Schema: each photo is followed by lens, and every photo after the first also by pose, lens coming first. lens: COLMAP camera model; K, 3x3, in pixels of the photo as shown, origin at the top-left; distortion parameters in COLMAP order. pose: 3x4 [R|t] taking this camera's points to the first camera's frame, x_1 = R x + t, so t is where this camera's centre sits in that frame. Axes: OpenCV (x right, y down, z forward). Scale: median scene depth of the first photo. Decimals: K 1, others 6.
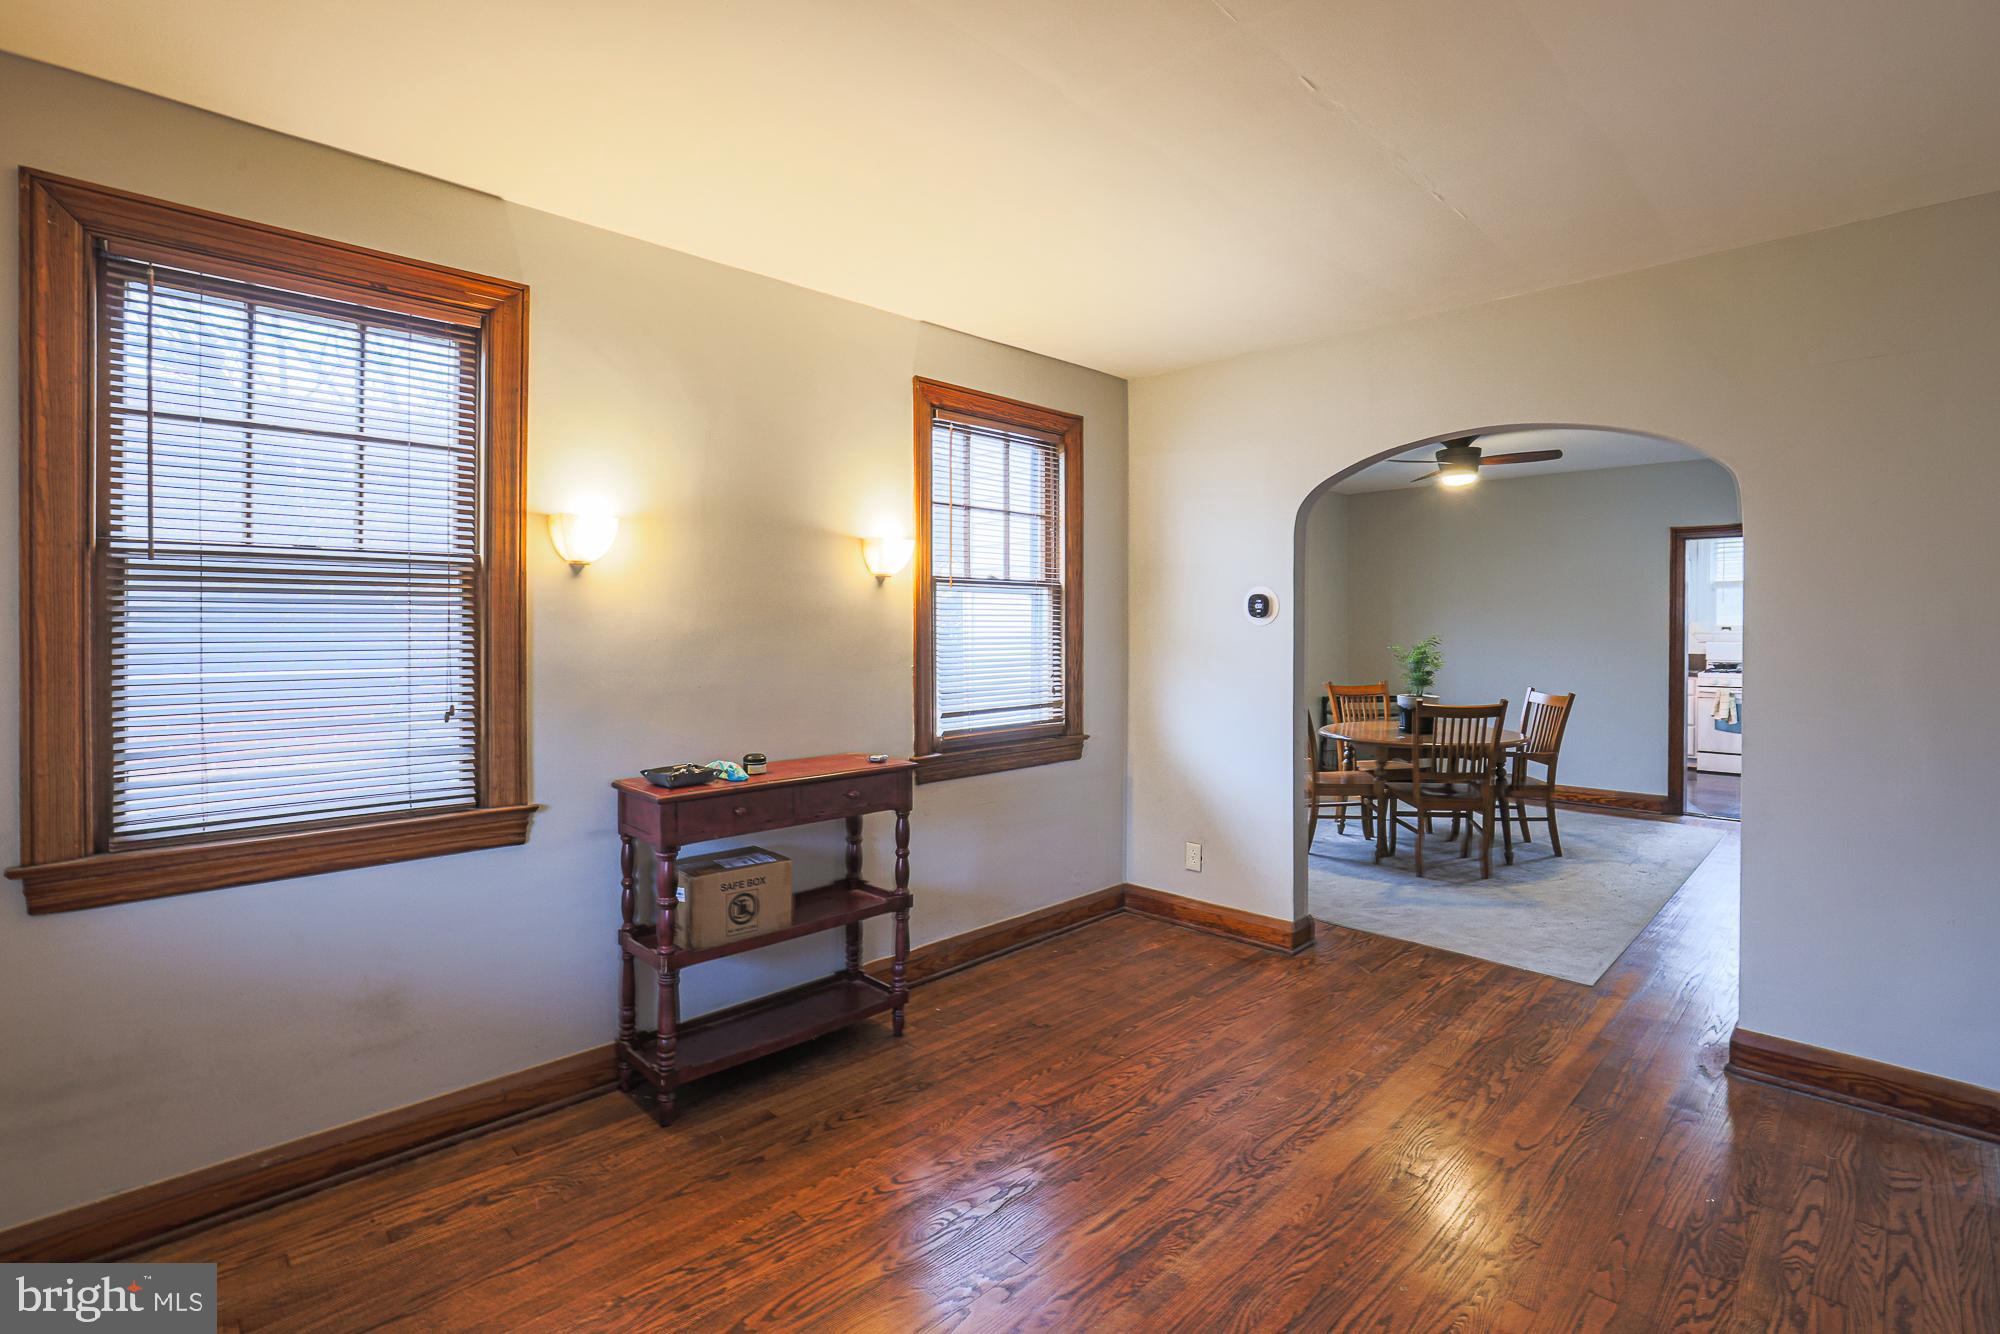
lens RADIAL K [[943.6, 0, 993.7], [0, 943.6, 621.5], [0, 0, 1]] dist [-0.024092, 0.001294]
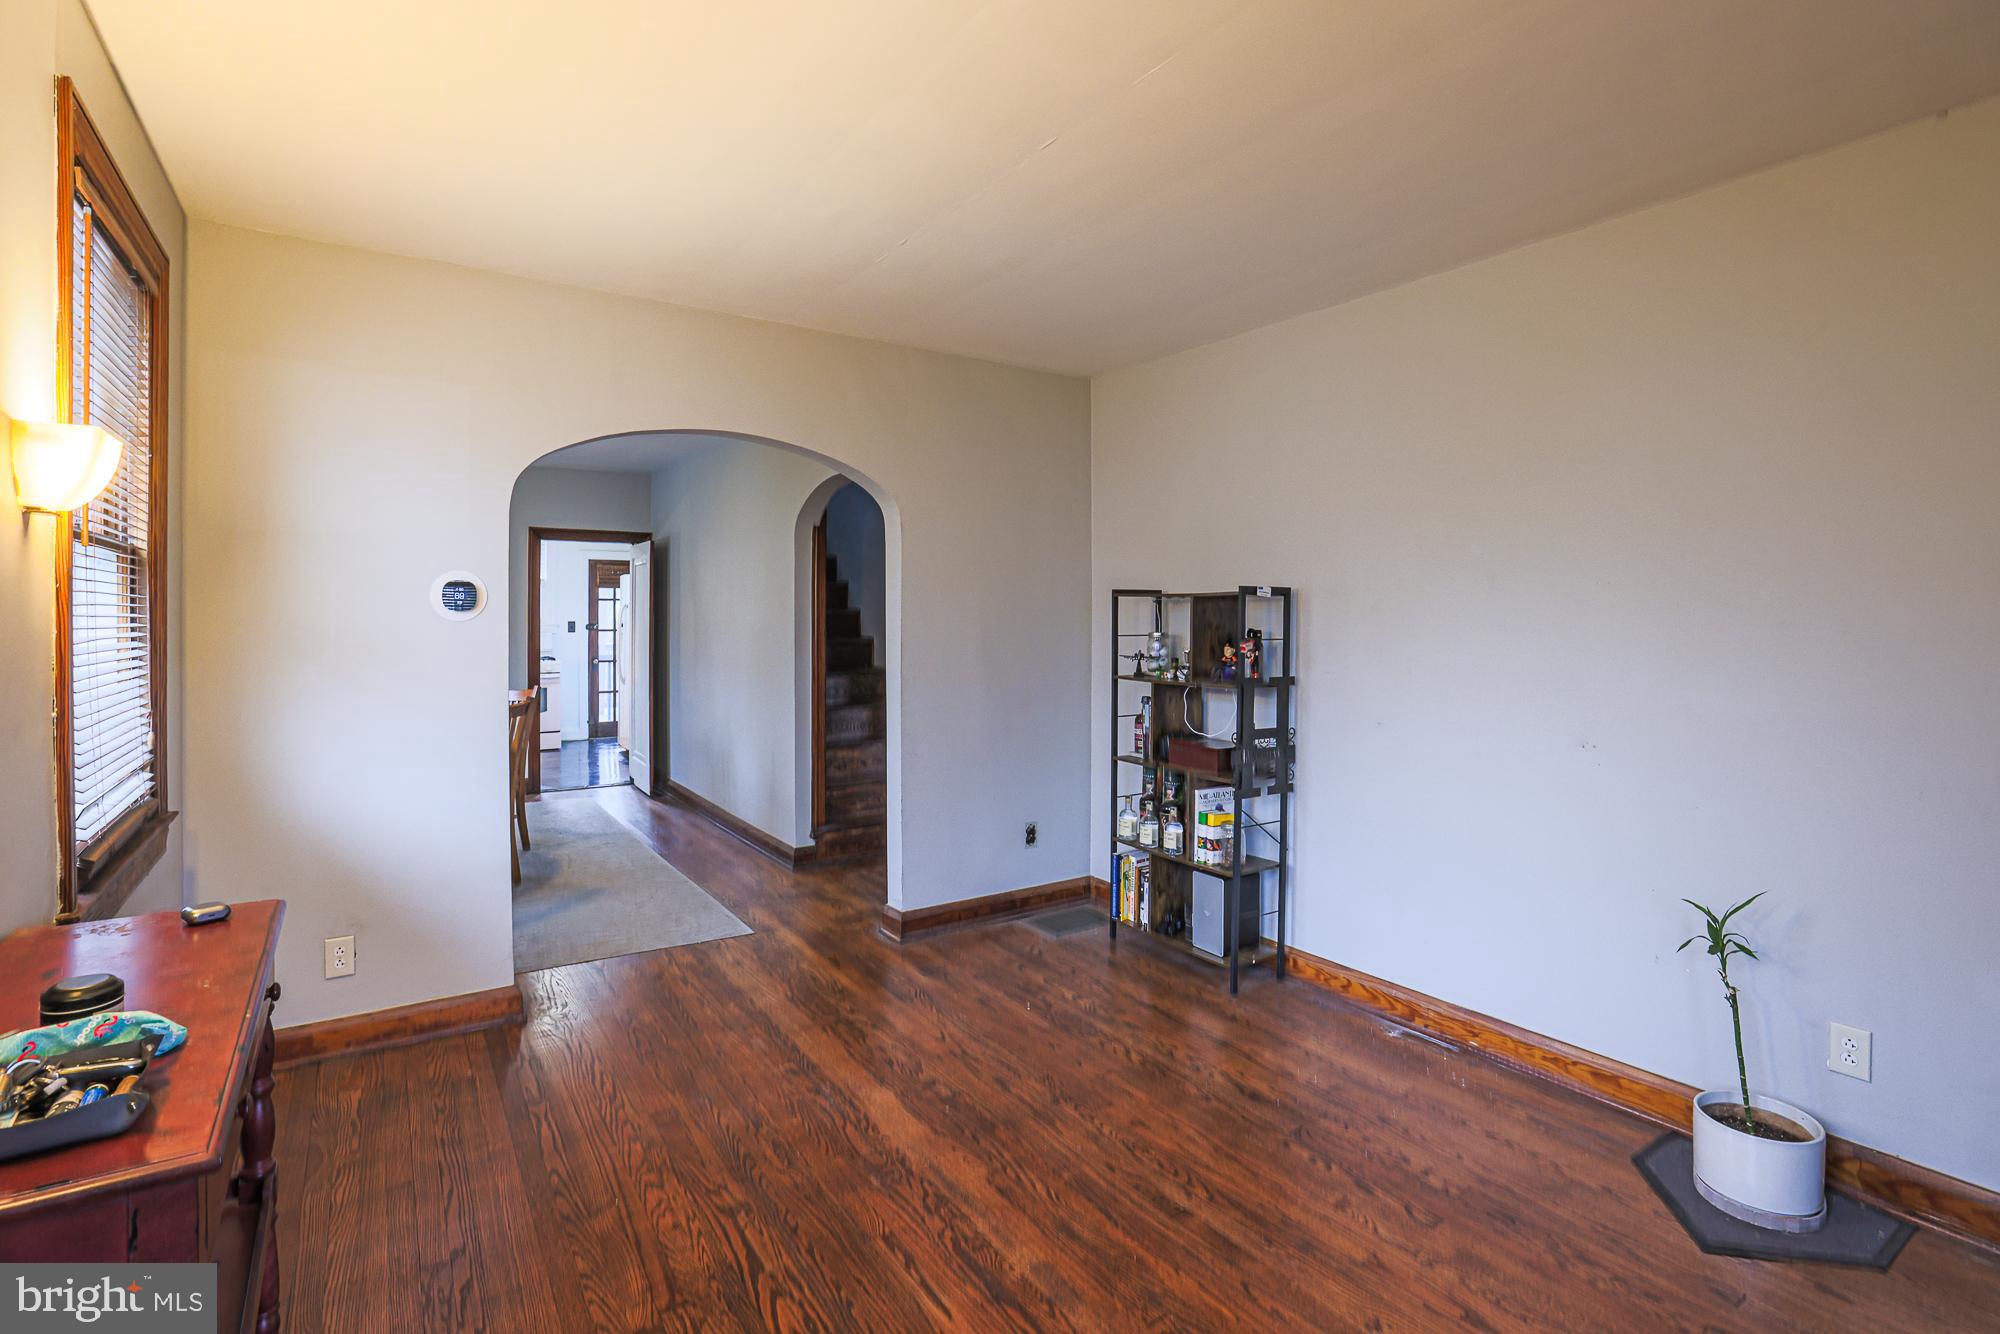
lens RADIAL K [[943.6, 0, 995.7], [0, 943.6, 624.9], [0, 0, 1]] dist [-0.024092, 0.001294]
pose [[0.187989, -0.012823, 0.982087, -0.505220], [-0.001085, 0.999911, 0.013263, -0.003474], [-0.982171, -0.003558, 0.187958, 0.544499]]
